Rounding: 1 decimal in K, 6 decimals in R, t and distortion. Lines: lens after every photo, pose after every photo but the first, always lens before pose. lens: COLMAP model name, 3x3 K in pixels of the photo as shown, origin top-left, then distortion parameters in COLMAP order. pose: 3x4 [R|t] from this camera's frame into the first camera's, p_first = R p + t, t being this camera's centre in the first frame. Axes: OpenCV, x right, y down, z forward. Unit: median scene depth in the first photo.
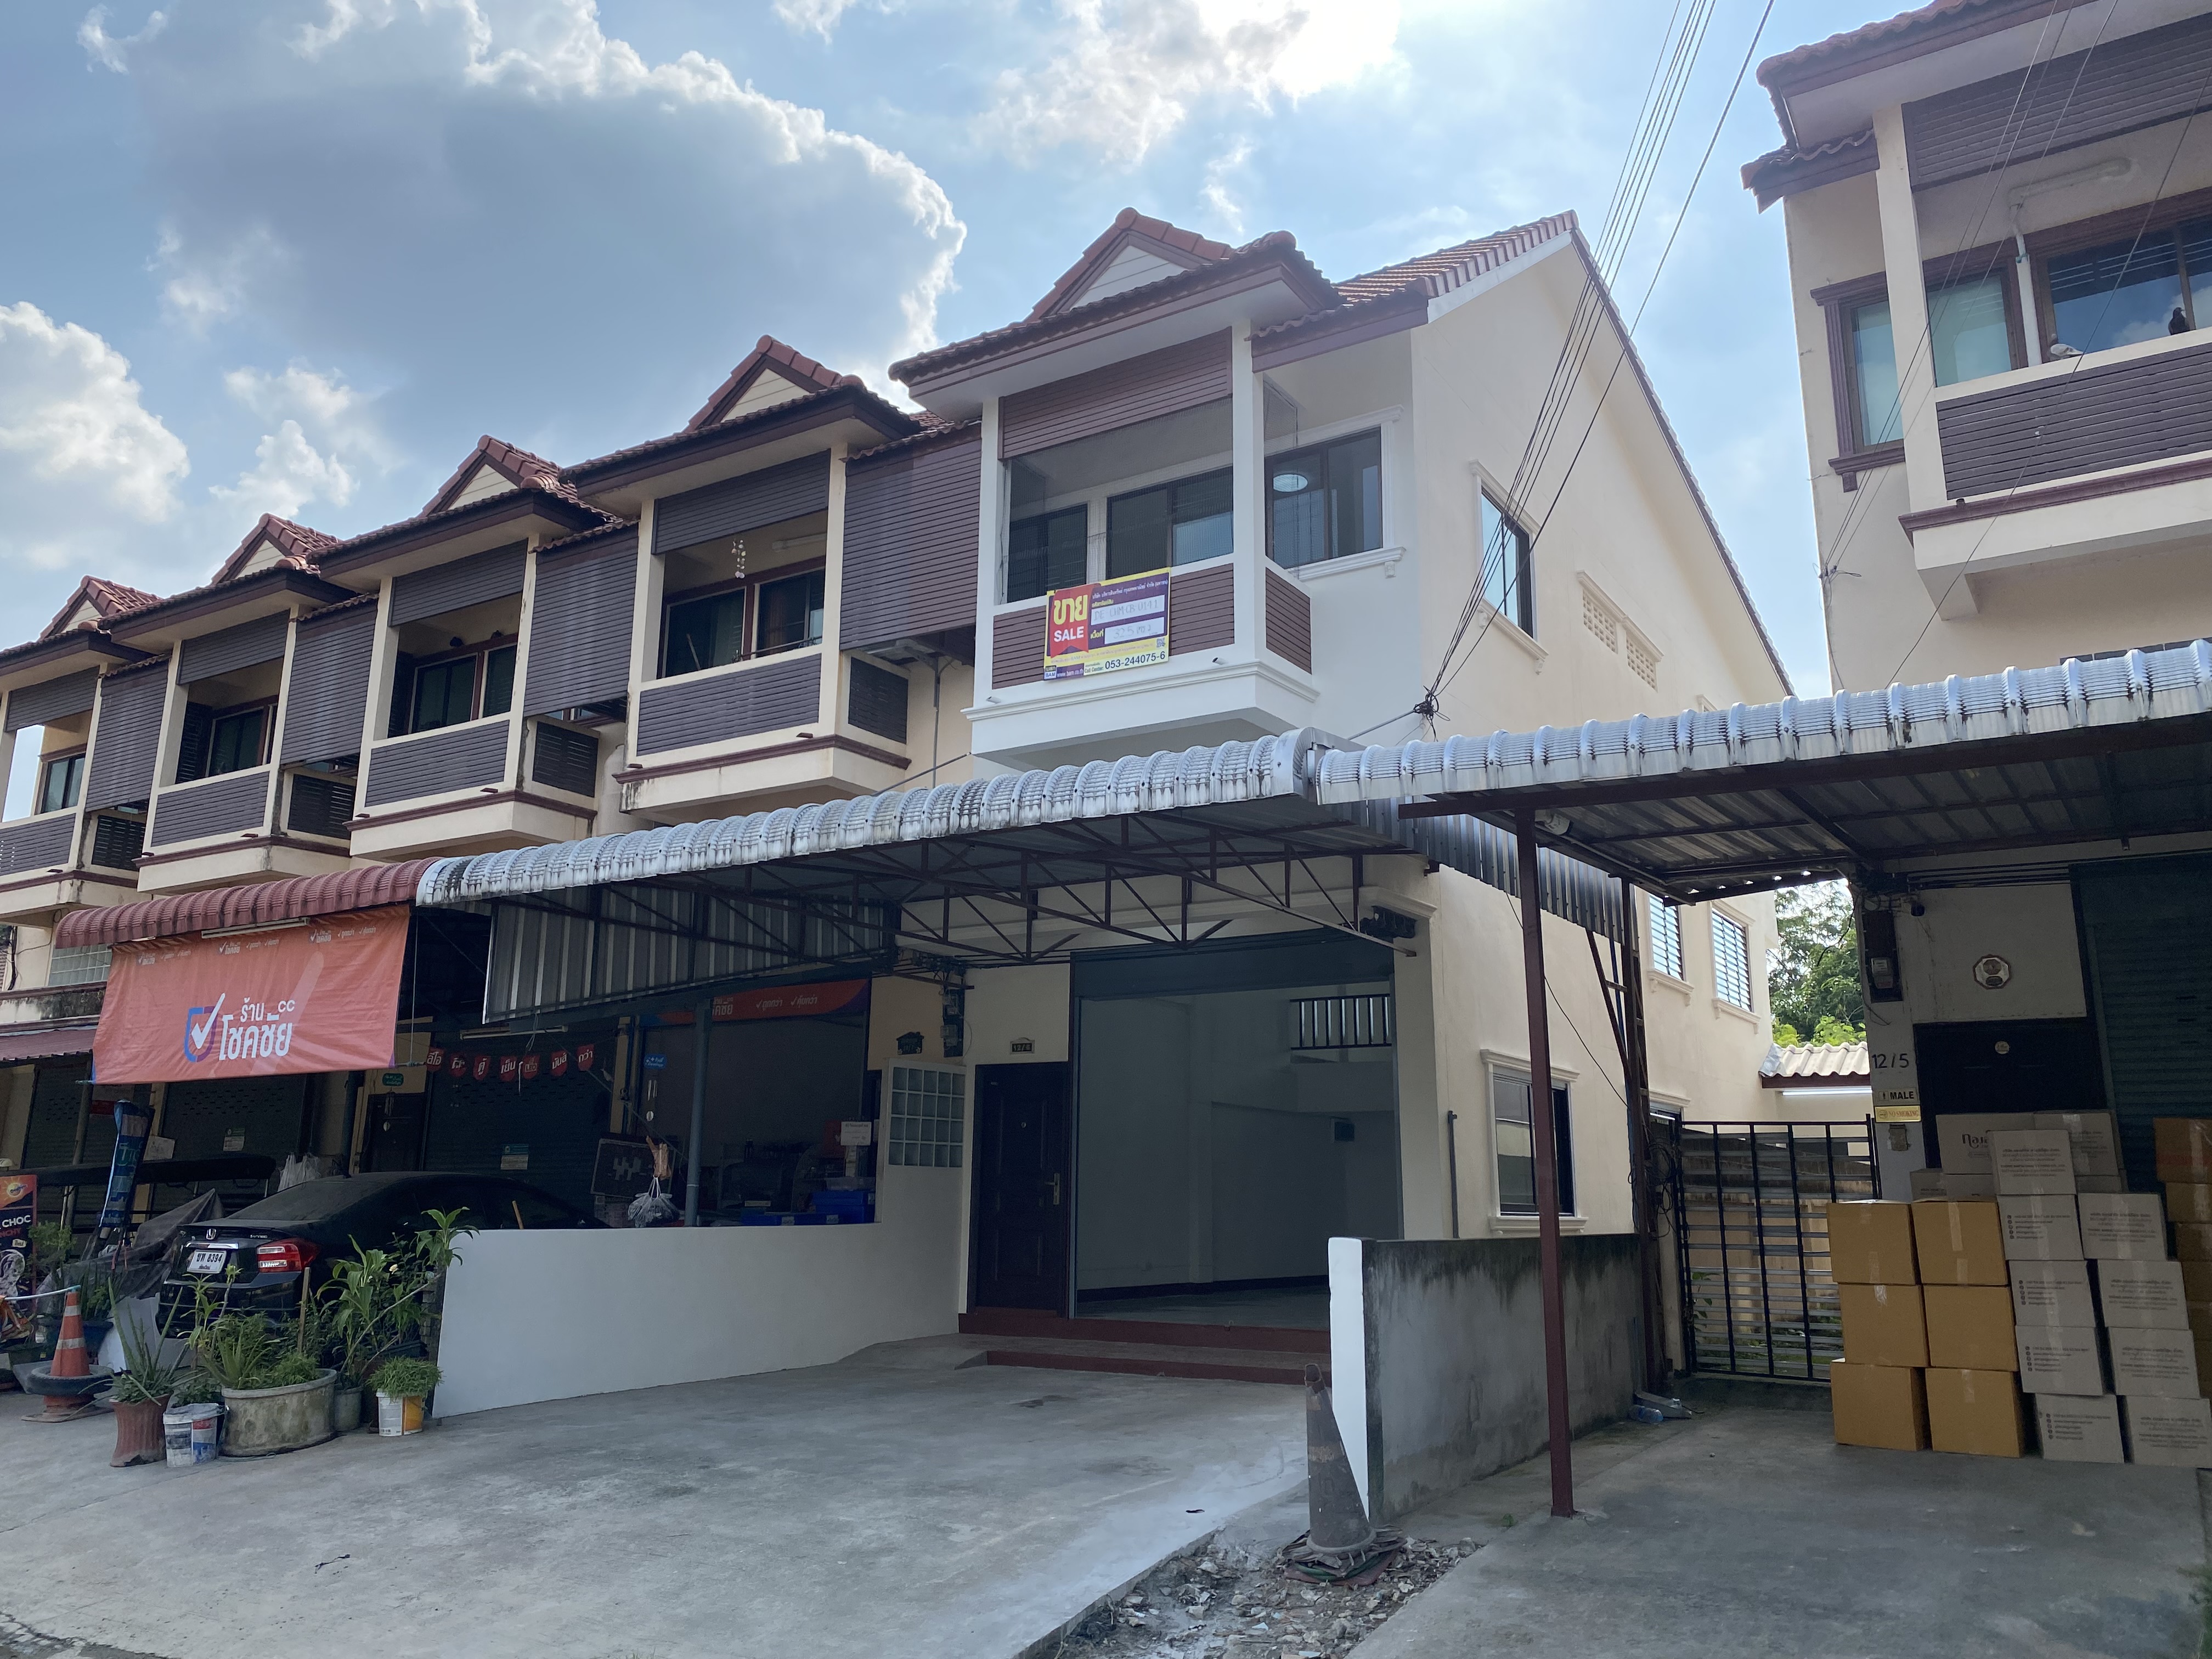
lens RADIAL K [[1681.0, 0, 1106.0], [0, 1681.0, 829.5], [0, 0, 1]] dist [0.042471, -0.057233]
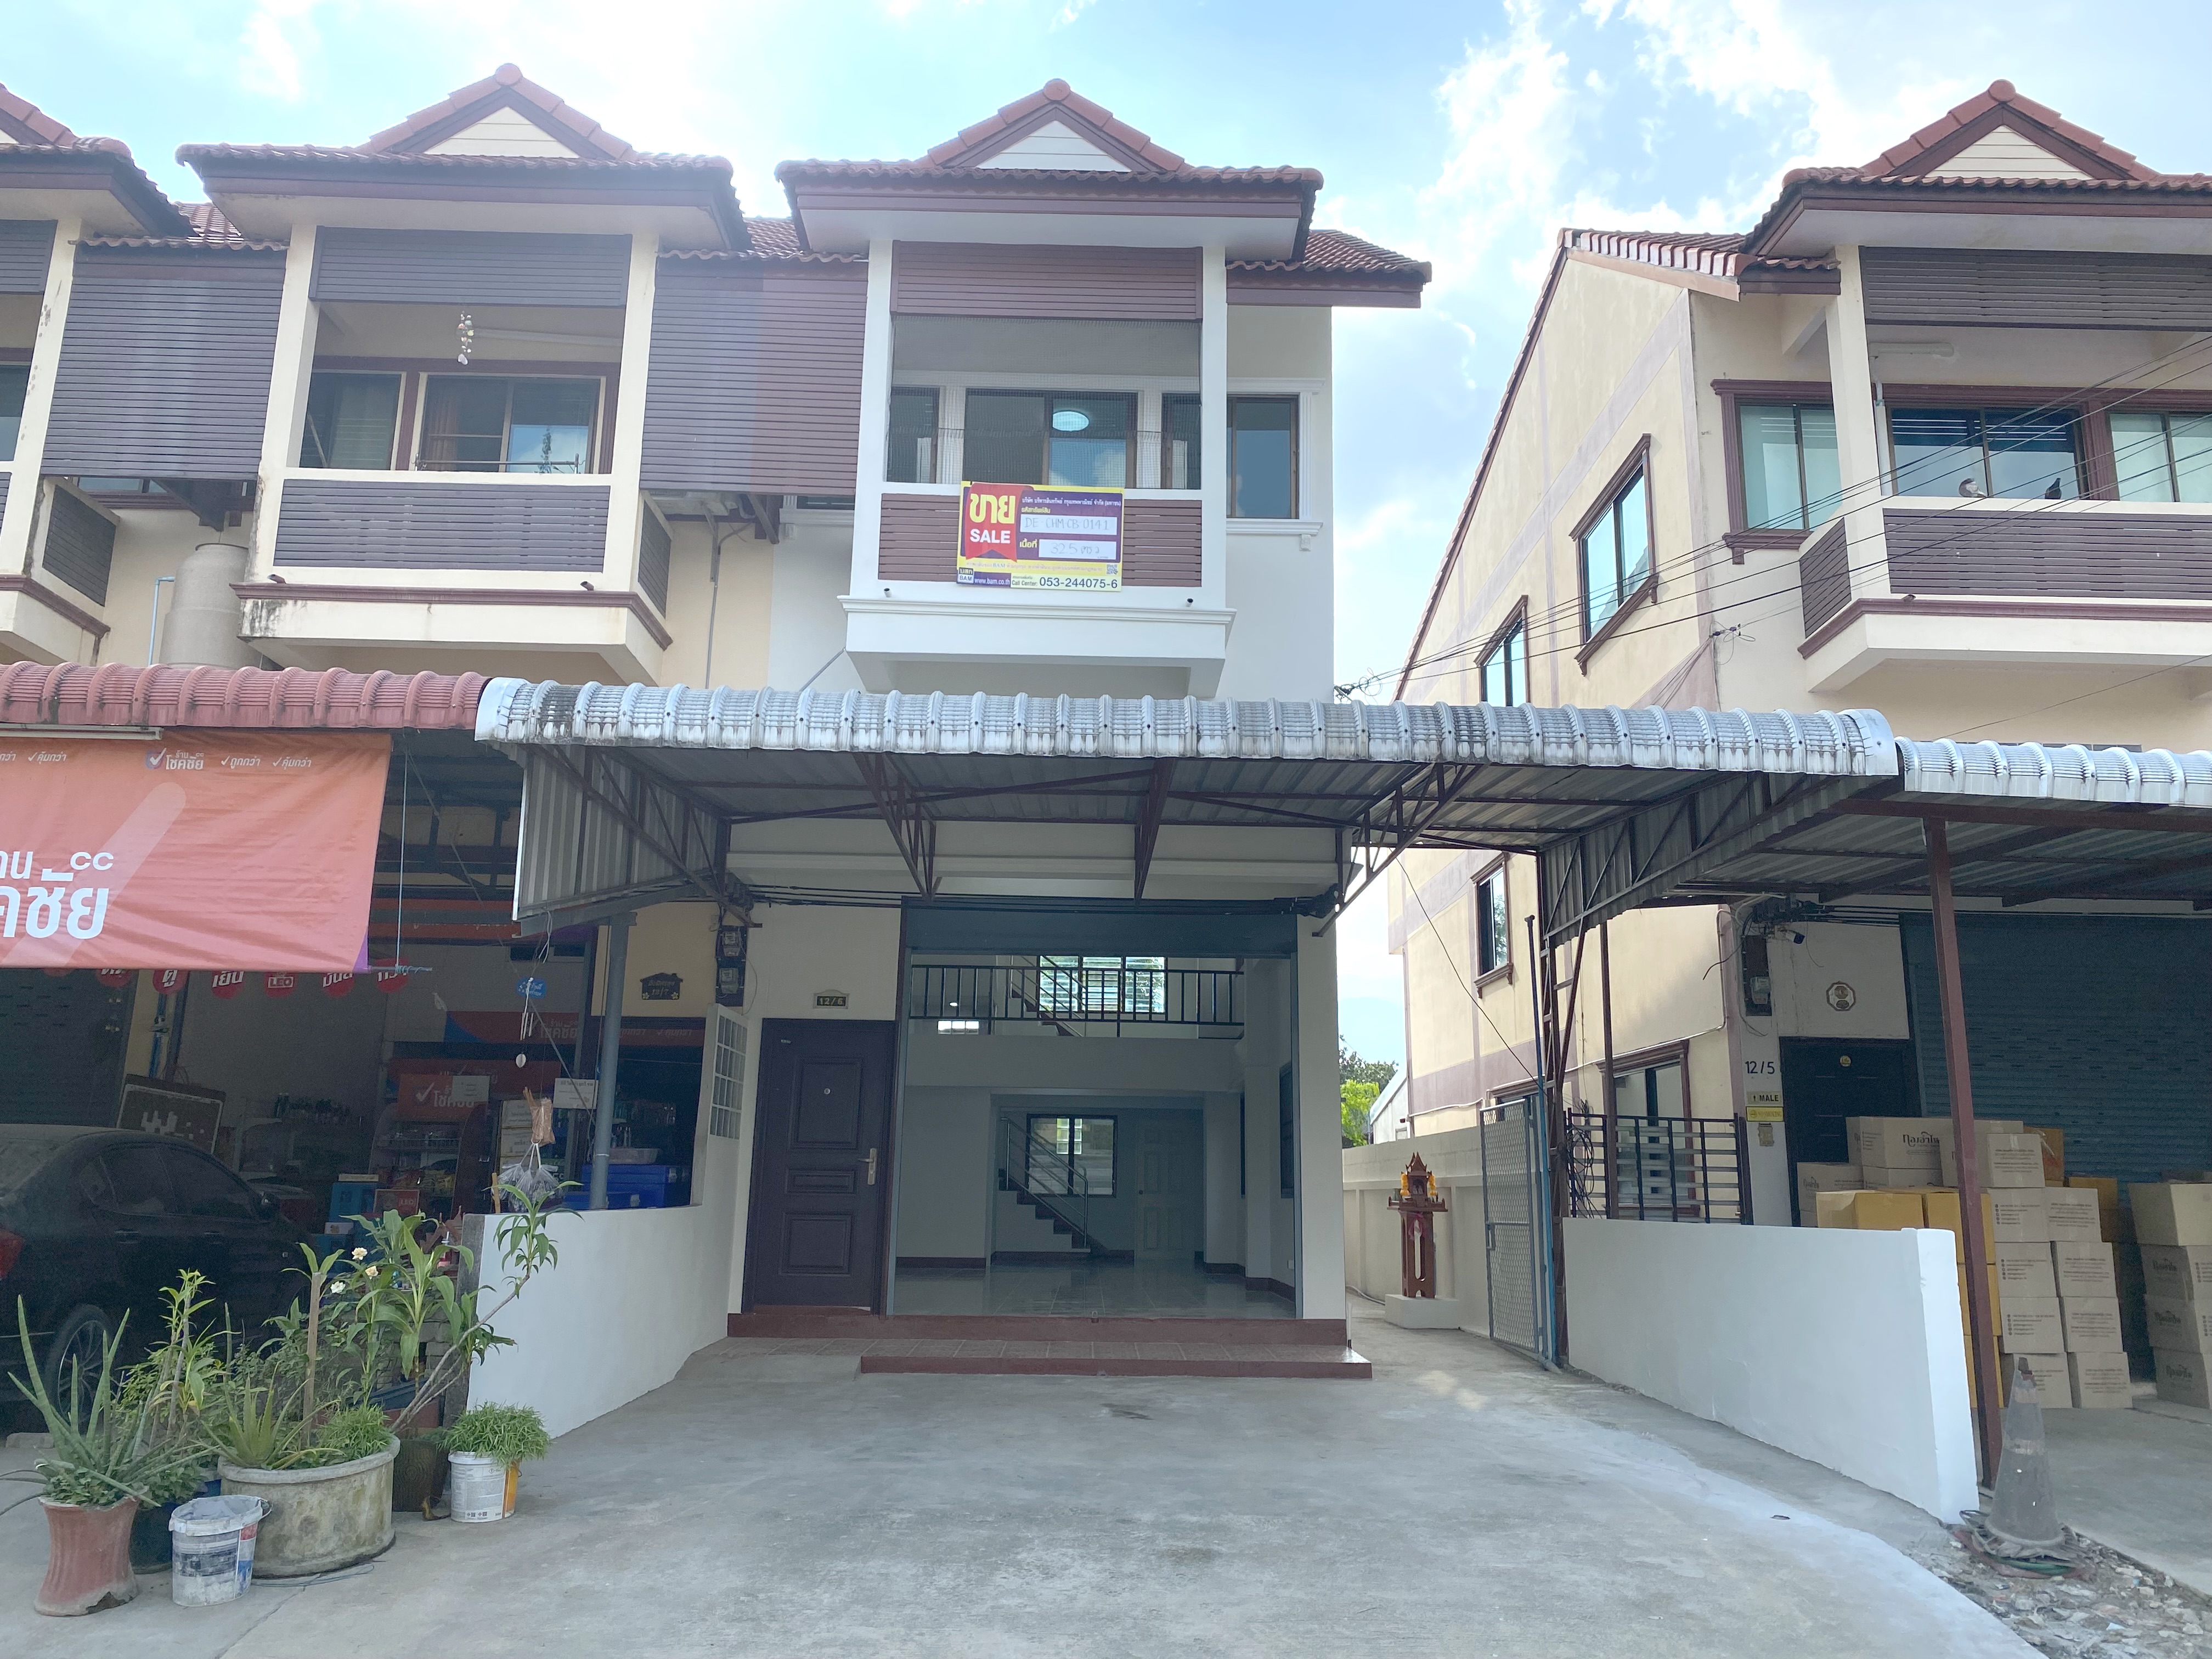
lens RADIAL K [[1681.0, 0, 1106.0], [0, 1681.0, 829.5], [0, 0, 1]] dist [0.042471, -0.057233]
pose [[0.837990, 0.122122, 0.531845, -0.475259], [-0.128978, 0.991347, -0.024412, 0.055695], [-0.530224, -0.048140, 0.846490, 0.246673]]
